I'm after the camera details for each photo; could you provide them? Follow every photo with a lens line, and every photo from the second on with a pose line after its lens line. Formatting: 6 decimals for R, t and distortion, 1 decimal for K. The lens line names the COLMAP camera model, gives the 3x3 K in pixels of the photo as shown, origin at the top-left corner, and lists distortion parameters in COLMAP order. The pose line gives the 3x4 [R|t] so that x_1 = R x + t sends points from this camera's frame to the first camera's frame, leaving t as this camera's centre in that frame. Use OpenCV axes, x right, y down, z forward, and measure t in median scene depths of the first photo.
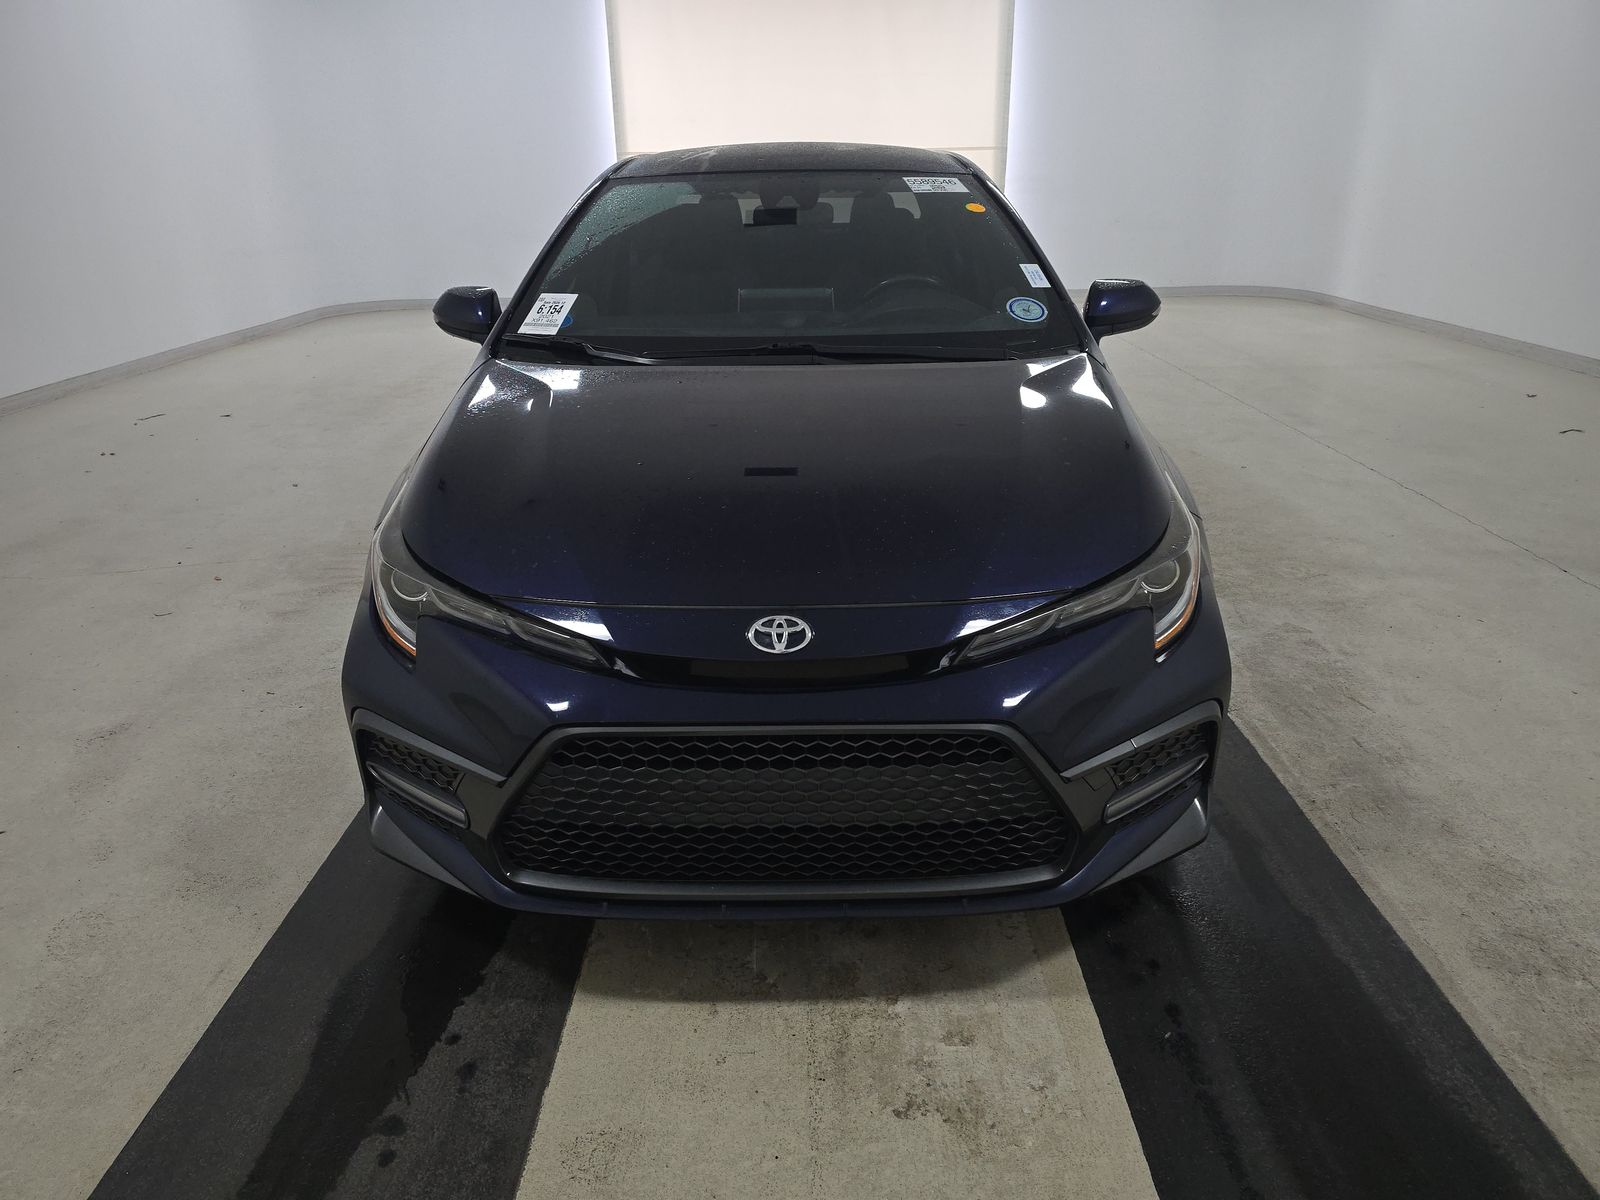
lens RADIAL K [[1081.1, 0, 804.3], [0, 1081.1, 606.2], [0, 0, 1]] dist [0.040124, -0.041909]
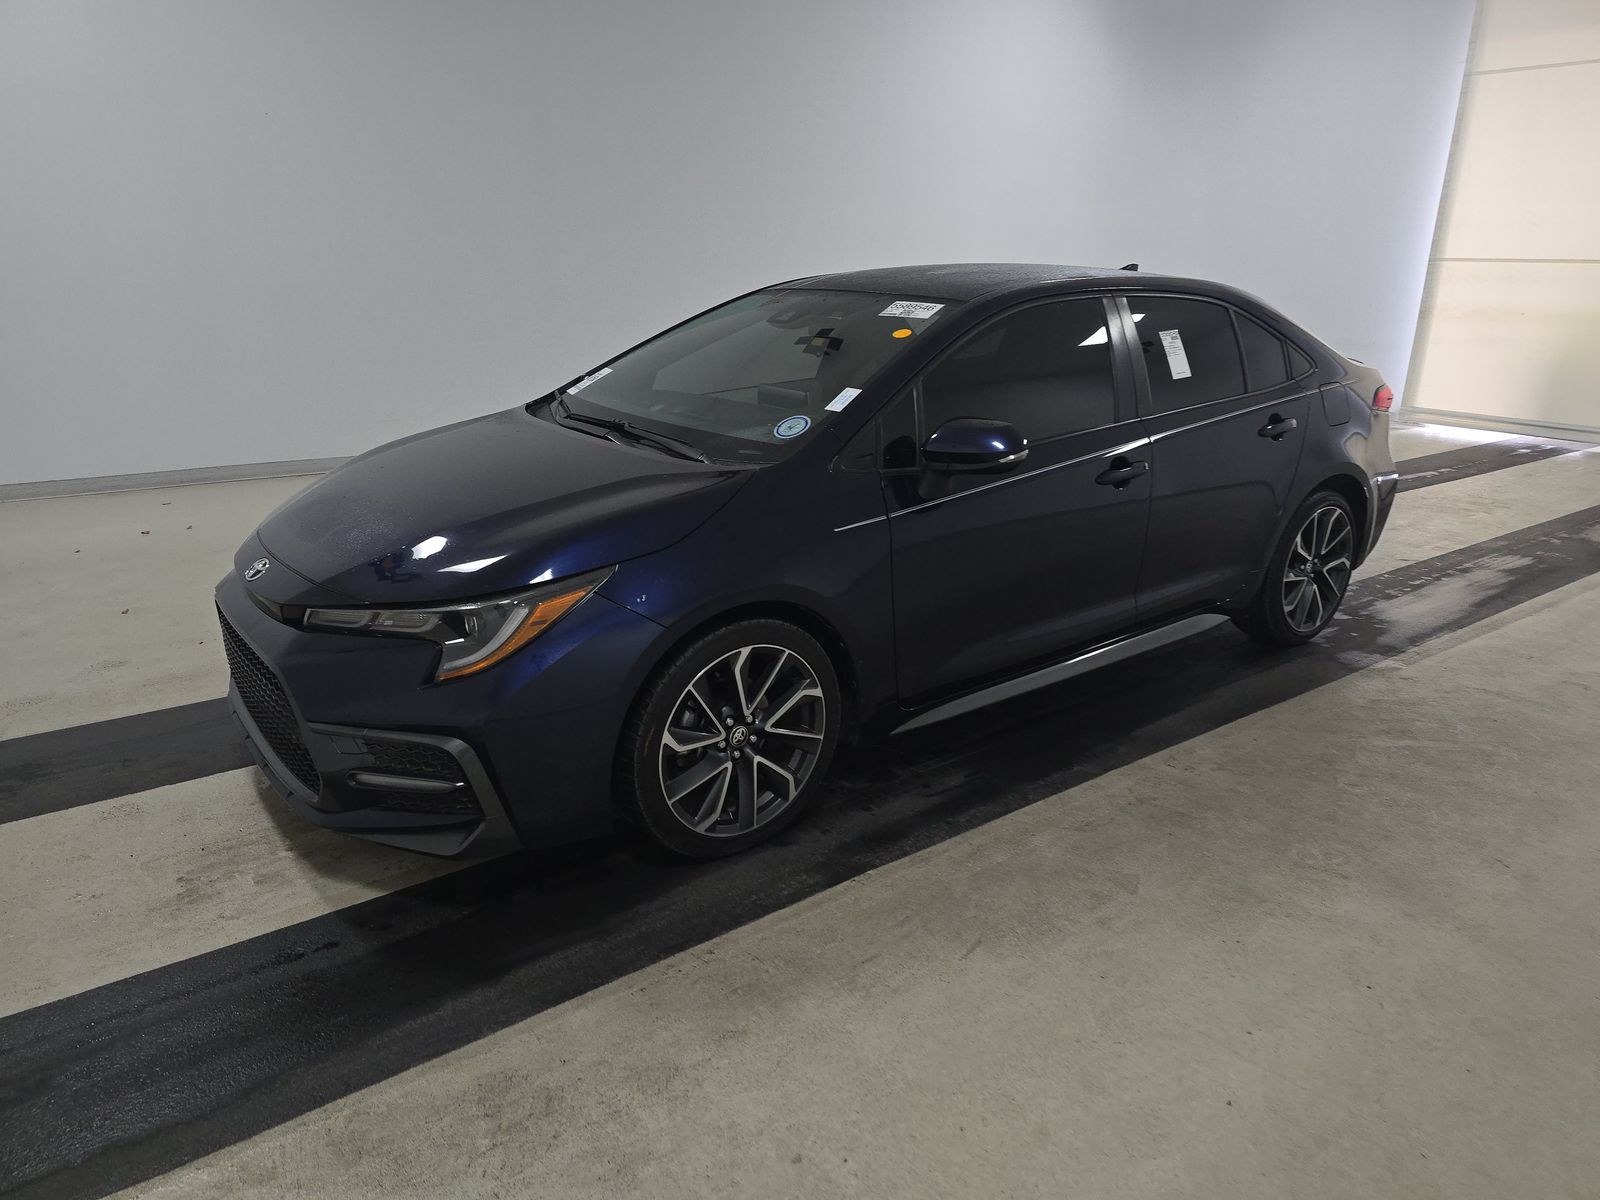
lens RADIAL K [[1081.1, 0, 804.3], [0, 1081.1, 606.2], [0, 0, 1]] dist [0.040124, -0.041909]
pose [[0.603528, 0.255409, -0.755328, 1.471488], [-0.321936, 0.944715, 0.062213, -0.245784], [0.729459, 0.205620, 0.652388, 0.480253]]
